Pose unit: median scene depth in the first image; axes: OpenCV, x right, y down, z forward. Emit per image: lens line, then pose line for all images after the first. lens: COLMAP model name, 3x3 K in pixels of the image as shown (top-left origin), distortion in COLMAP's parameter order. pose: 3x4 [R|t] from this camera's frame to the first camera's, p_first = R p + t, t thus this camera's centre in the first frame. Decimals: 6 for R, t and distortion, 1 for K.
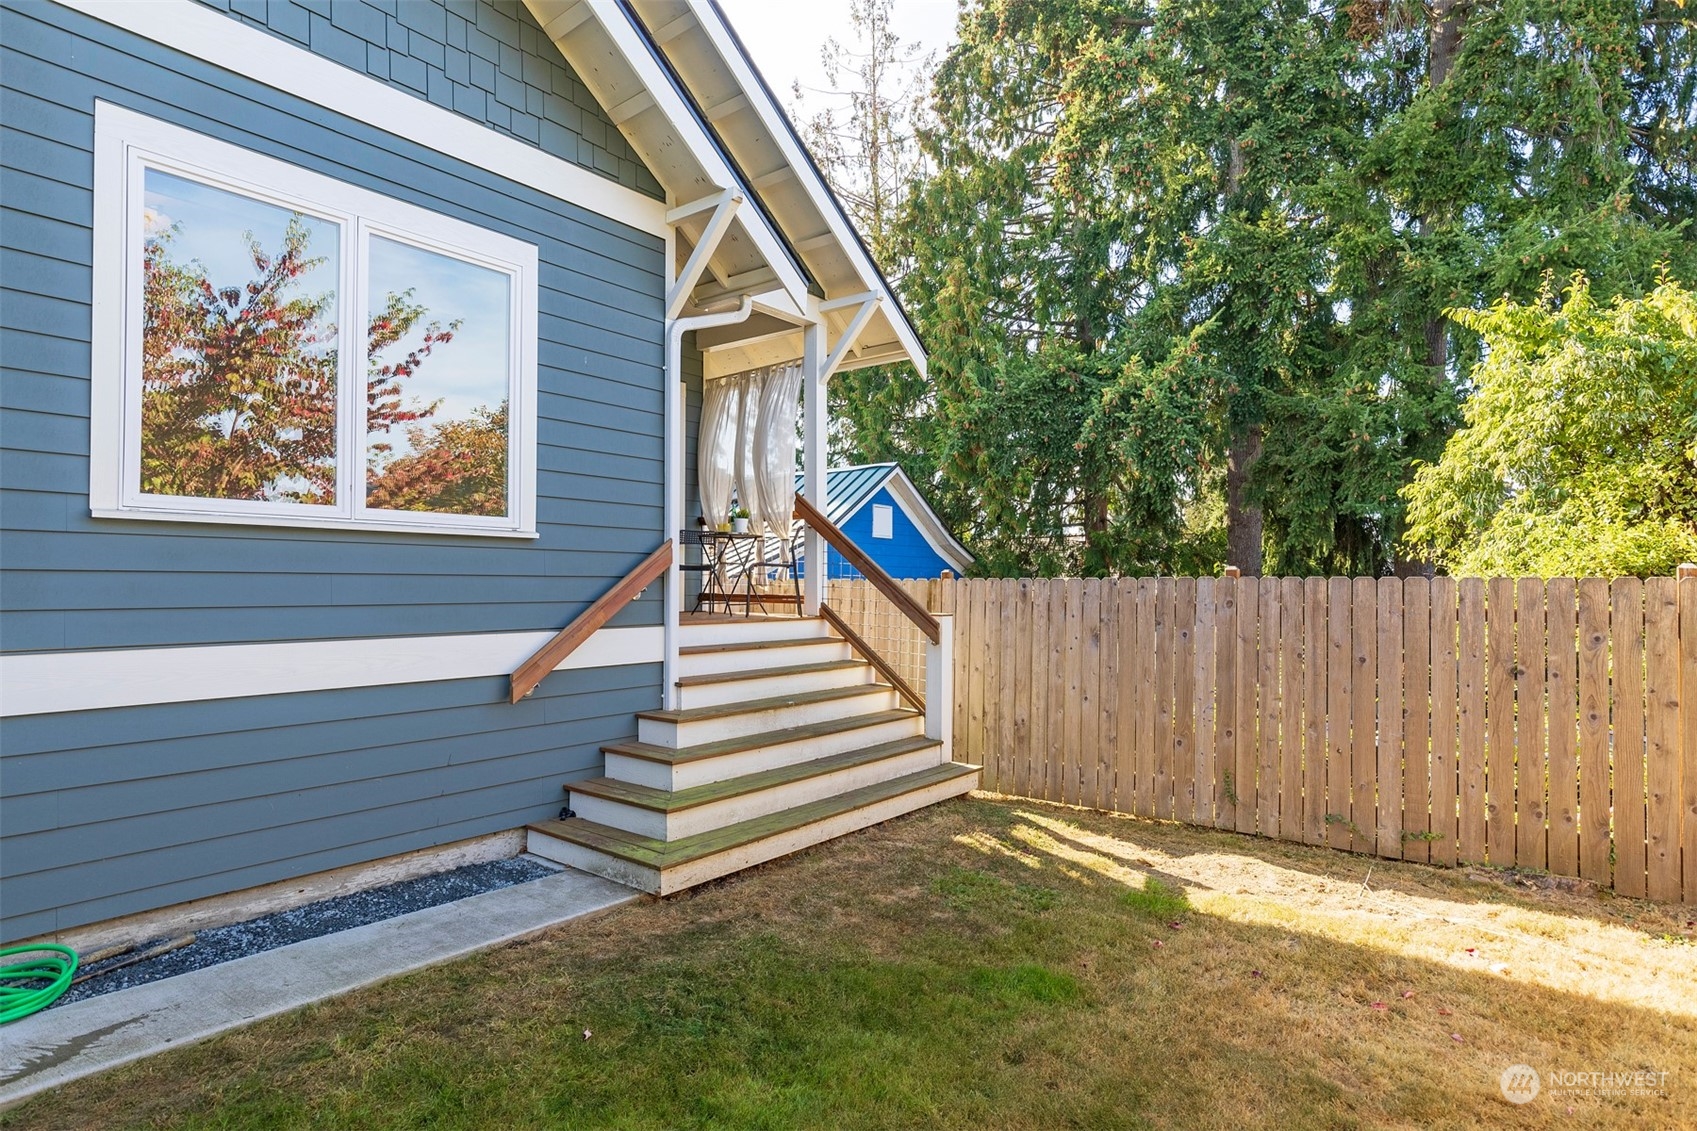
lens RADIAL K [[902.0, 0, 832.4], [0, 902.0, 568.9], [0, 0, 1]] dist [-0.004619, 0.003008]
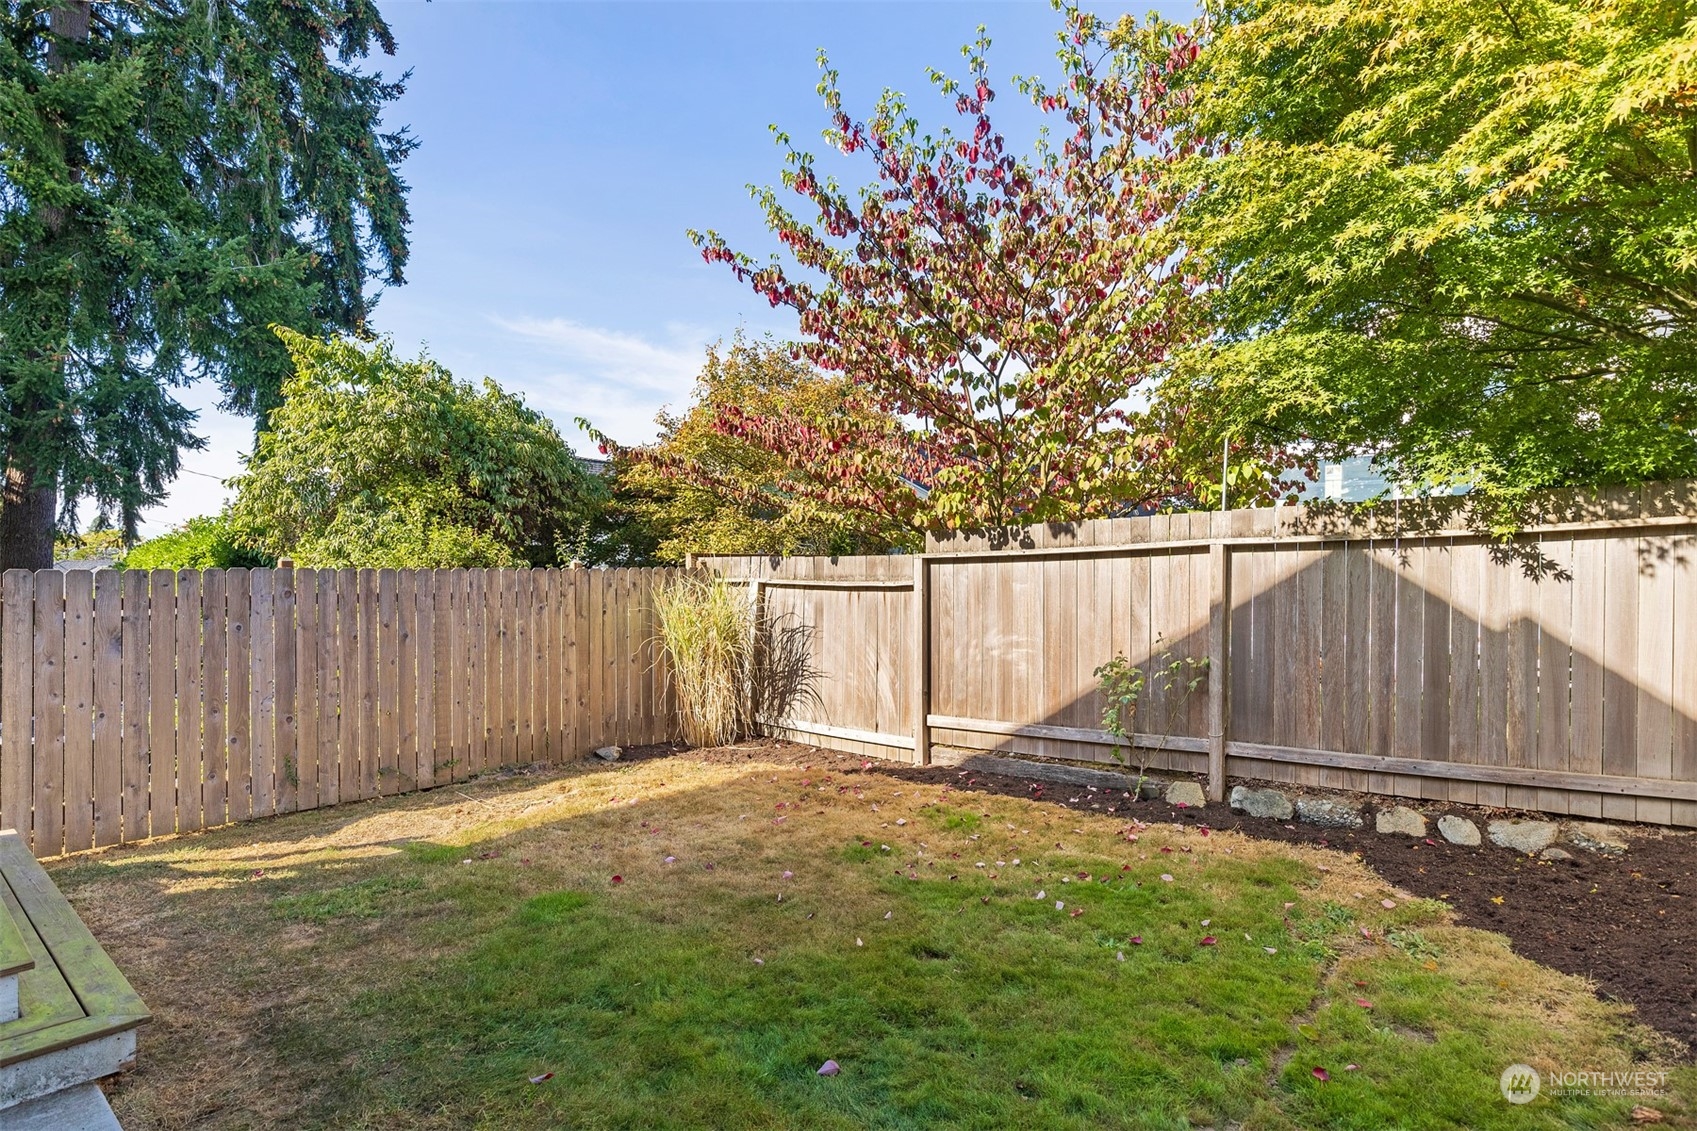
lens RADIAL K [[902.0, 0, 835.3], [0, 902.0, 572.2], [0, 0, 1]] dist [-0.004619, 0.003008]
pose [[0.054657, -0.007793, 0.998475, -0.634257], [-0.014779, 0.999854, 0.008612, -0.005221], [-0.998396, -0.015227, 0.054534, 0.364550]]
